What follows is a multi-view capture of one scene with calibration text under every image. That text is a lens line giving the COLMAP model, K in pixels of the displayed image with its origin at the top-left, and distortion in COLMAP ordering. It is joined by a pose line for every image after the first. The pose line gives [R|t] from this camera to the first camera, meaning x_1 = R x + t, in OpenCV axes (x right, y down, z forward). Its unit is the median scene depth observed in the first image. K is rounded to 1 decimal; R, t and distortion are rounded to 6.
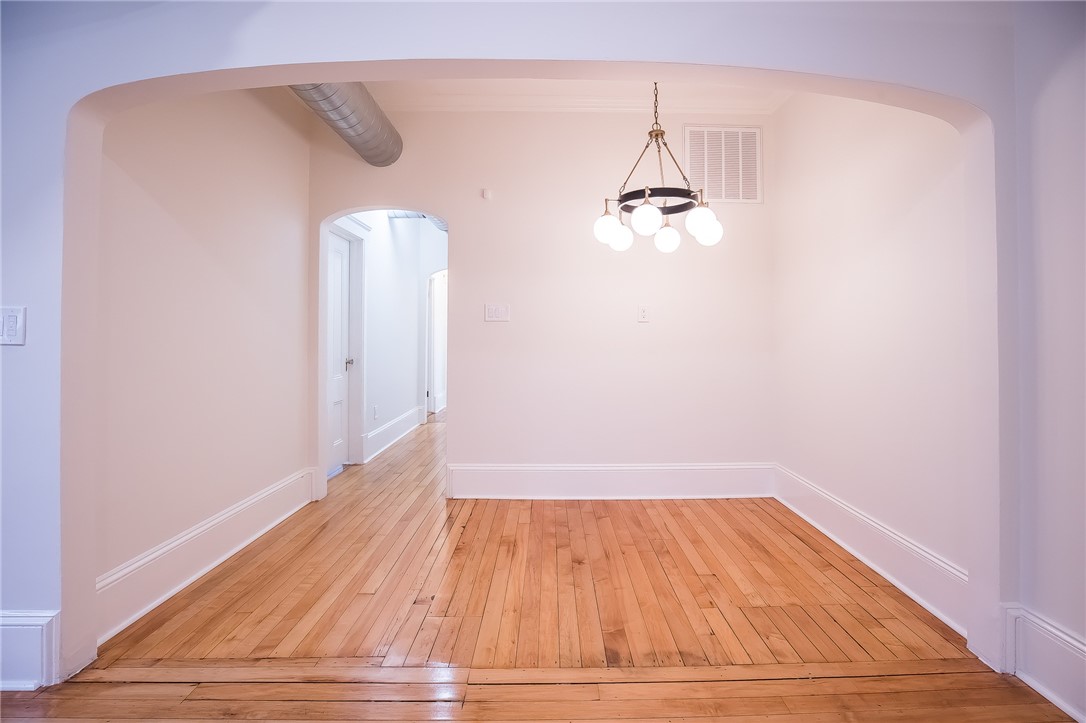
lens RADIAL K [[523.9, 0, 562.3], [0, 523.9, 334.3], [0, 0, 1]] dist [-0.027047, 0.002845]
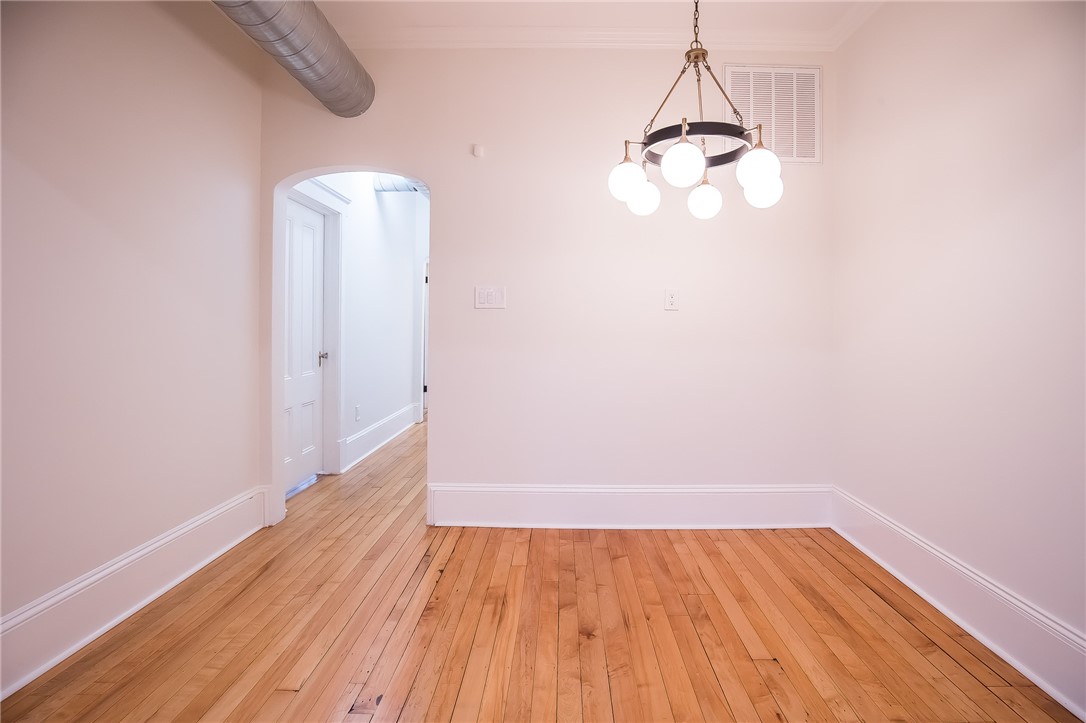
lens RADIAL K [[523.9, 0, 563.7], [0, 523.9, 335.0], [0, 0, 1]] dist [-0.027047, 0.002845]
pose [[0.999735, 0.004542, -0.022577, 0.010327], [-0.004061, 0.999765, 0.021300, -0.001781], [0.022668, -0.021203, 0.999518, 0.233315]]
